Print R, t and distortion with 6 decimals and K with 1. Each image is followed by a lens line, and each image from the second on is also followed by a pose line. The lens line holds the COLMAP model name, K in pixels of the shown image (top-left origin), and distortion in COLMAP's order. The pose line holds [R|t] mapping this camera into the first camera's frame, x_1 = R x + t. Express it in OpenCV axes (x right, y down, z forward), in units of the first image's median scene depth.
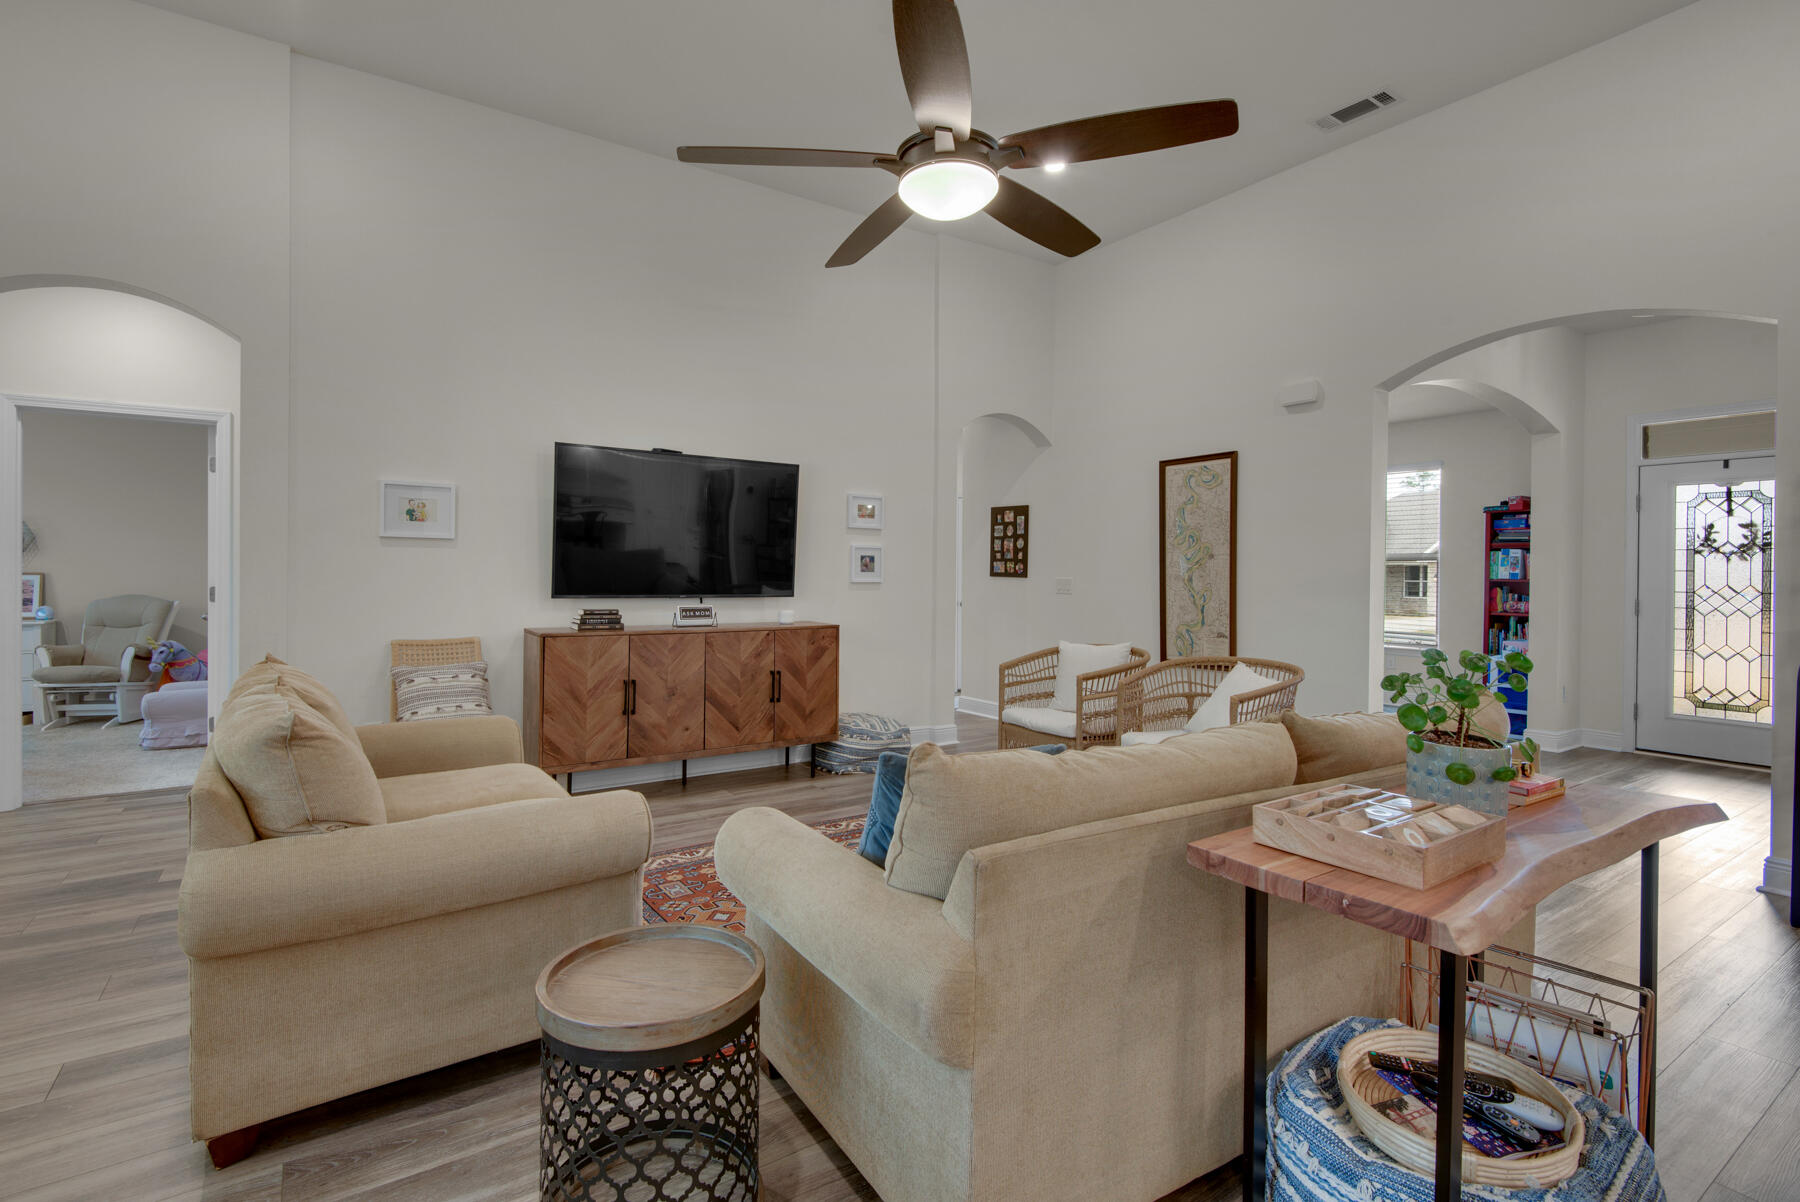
lens RADIAL K [[826.1, 0, 862.8], [0, 826.1, 585.0], [0, 0, 1]] dist [0.030565, -0.021233]
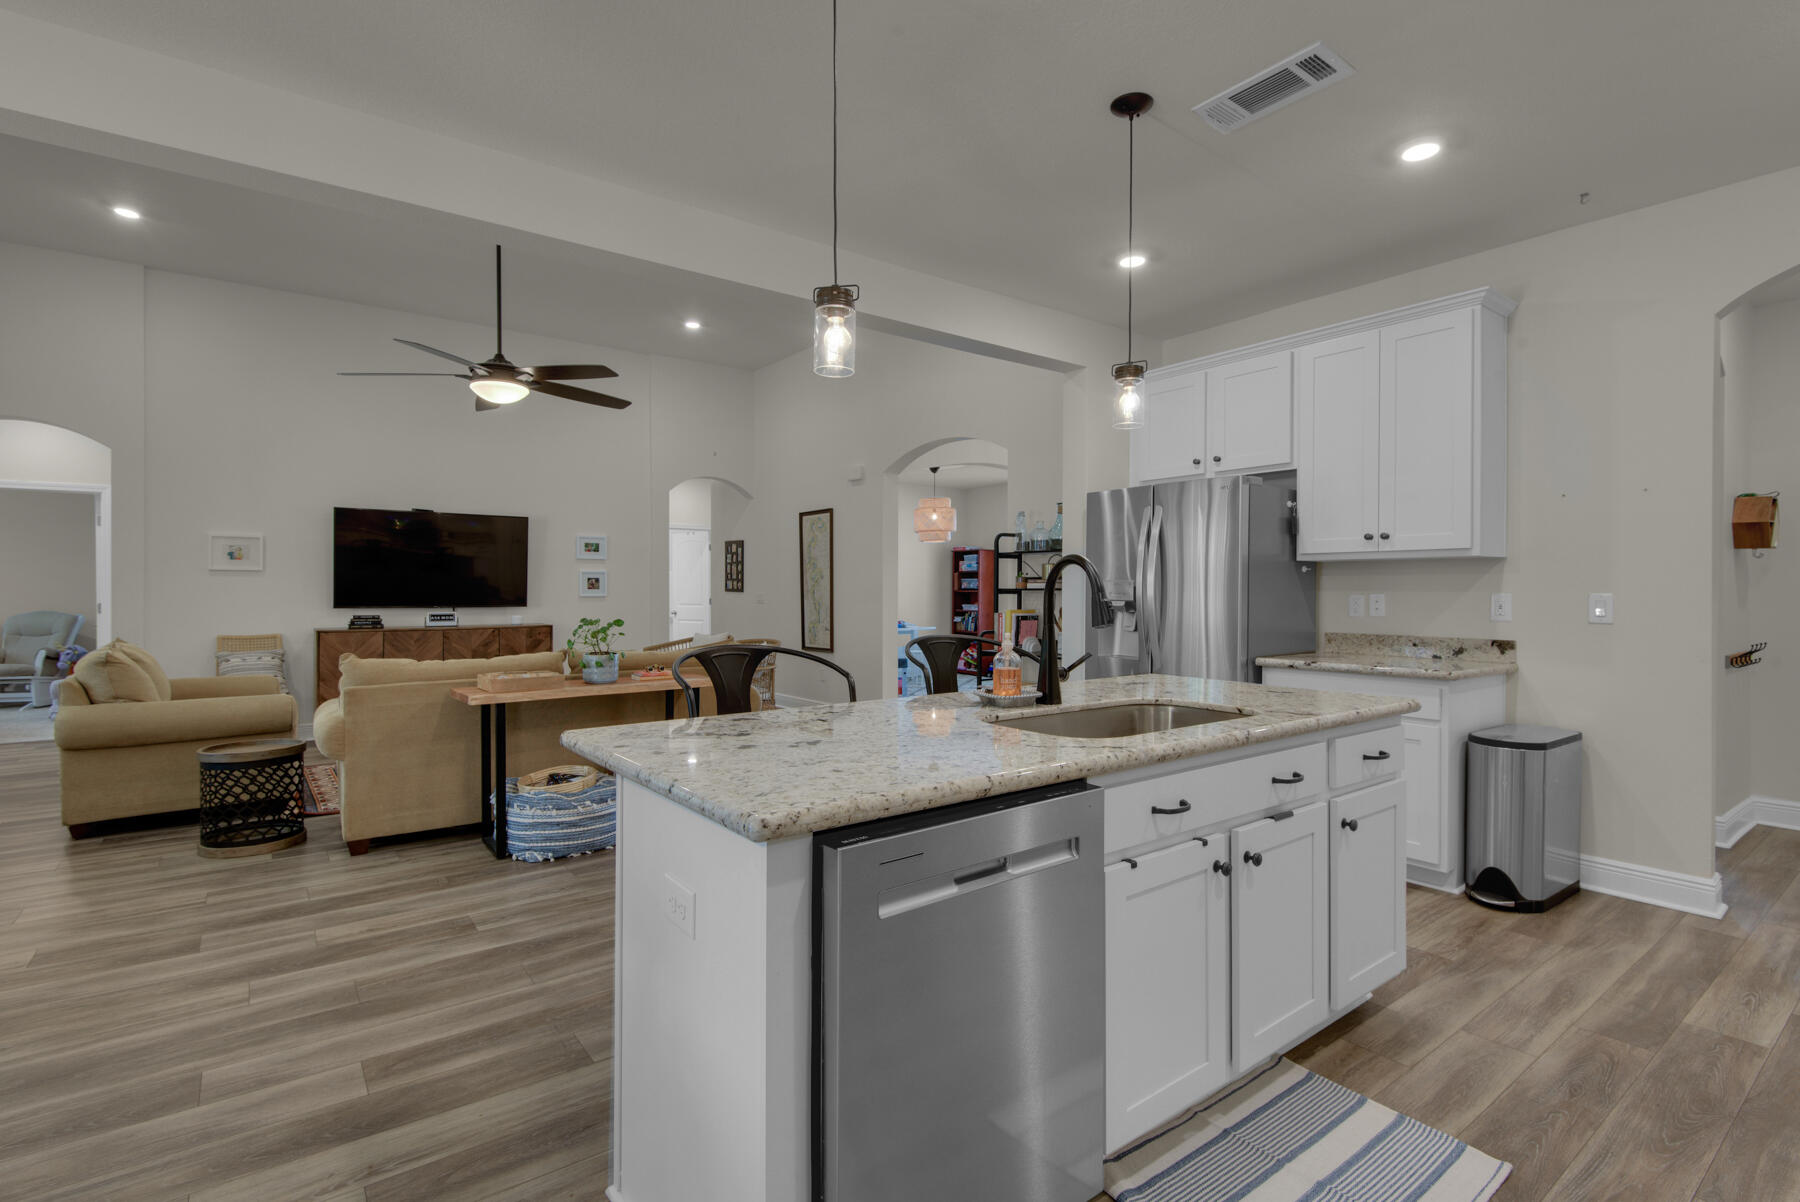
lens RADIAL K [[826.5, 0, 947.9], [0, 826.5, 596.5], [0, 0, 1]] dist [-0.017740, -0.000619]
pose [[0.992986, -0.008944, 0.117892, 0.534335], [0.009488, 0.999947, -0.004055, 0.010196], [-0.117849, 0.005145, 0.993018, -0.590678]]
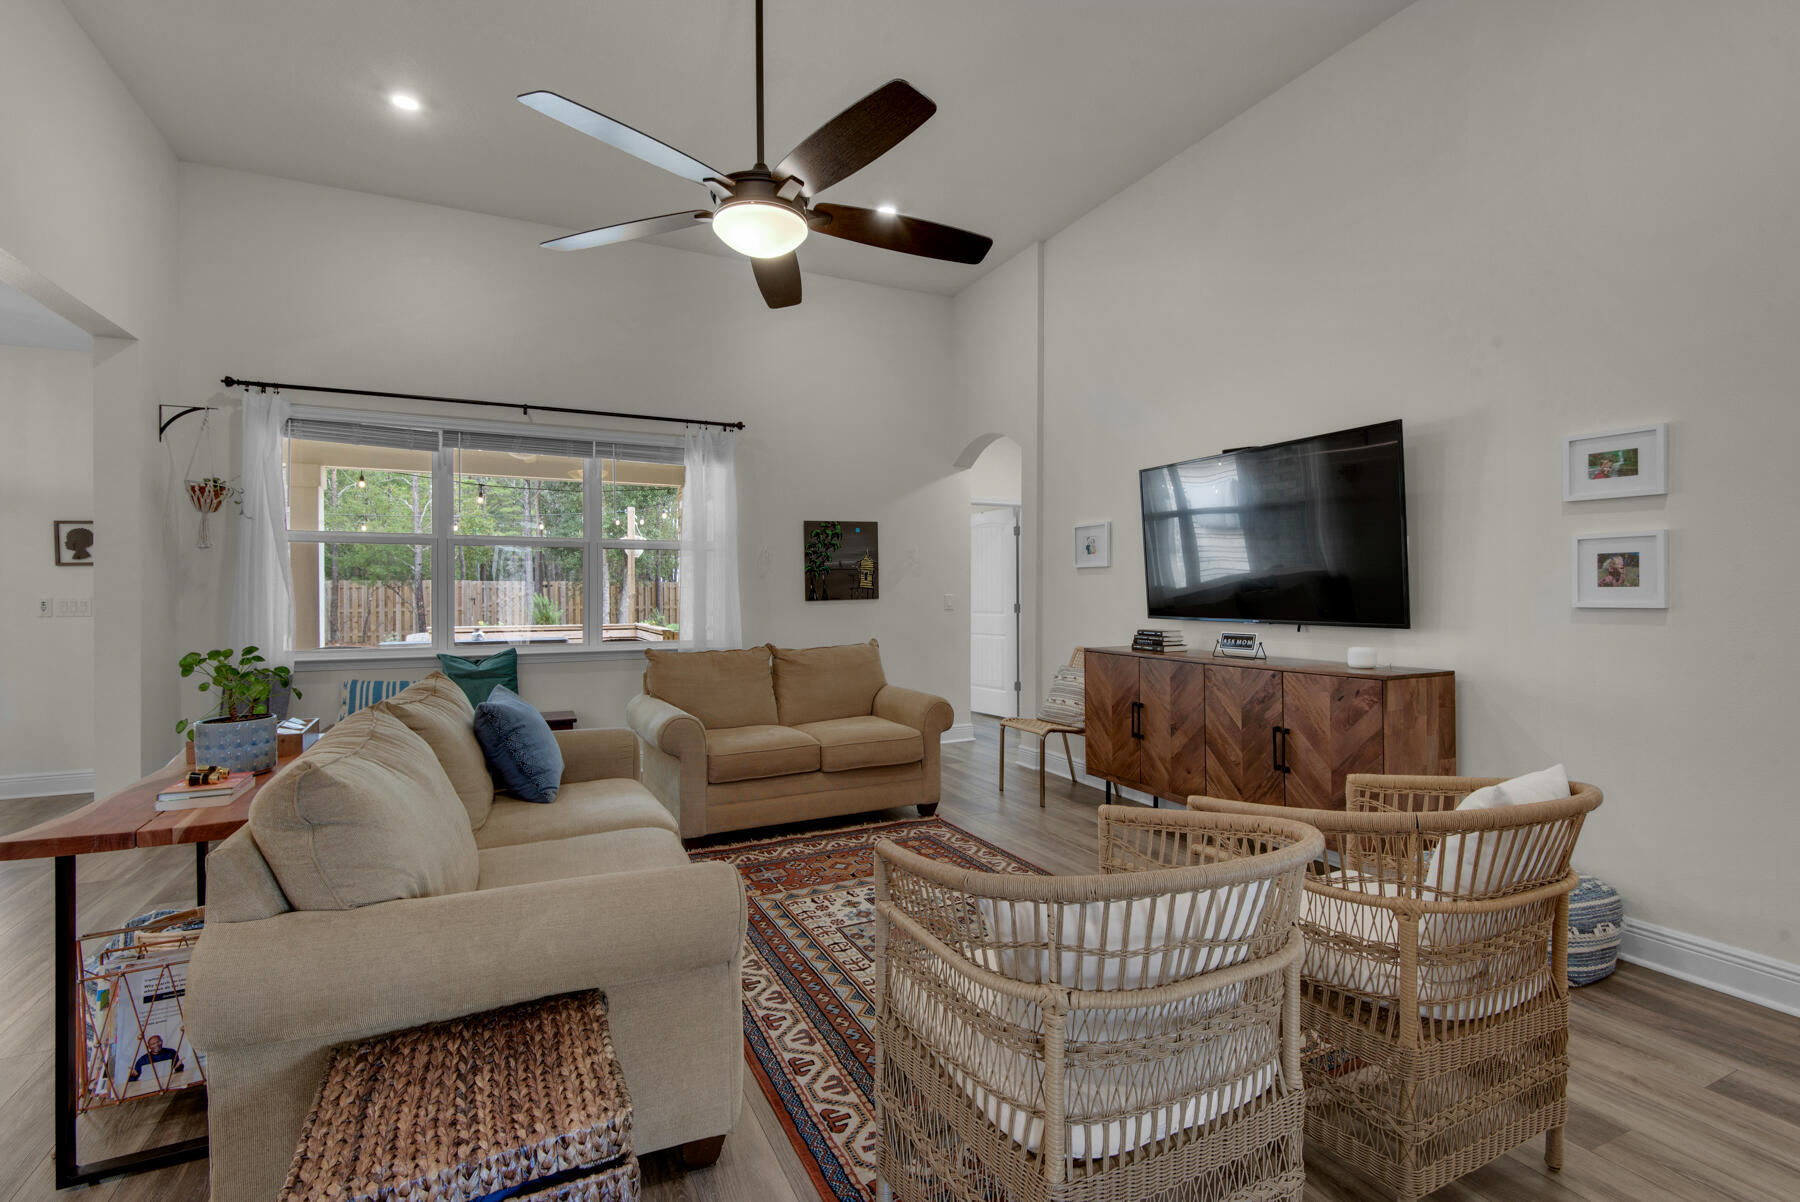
lens RADIAL K [[807.7, 0, 889.7], [0, 807.7, 595.1], [0, 0, 1]] dist [0.027921, -0.018571]
pose [[-0.138317, -0.001928, -0.990386, 0.643388], [-0.005682, 0.999983, -0.001153, -0.009237], [0.990372, 0.005467, -0.138326, 0.762315]]
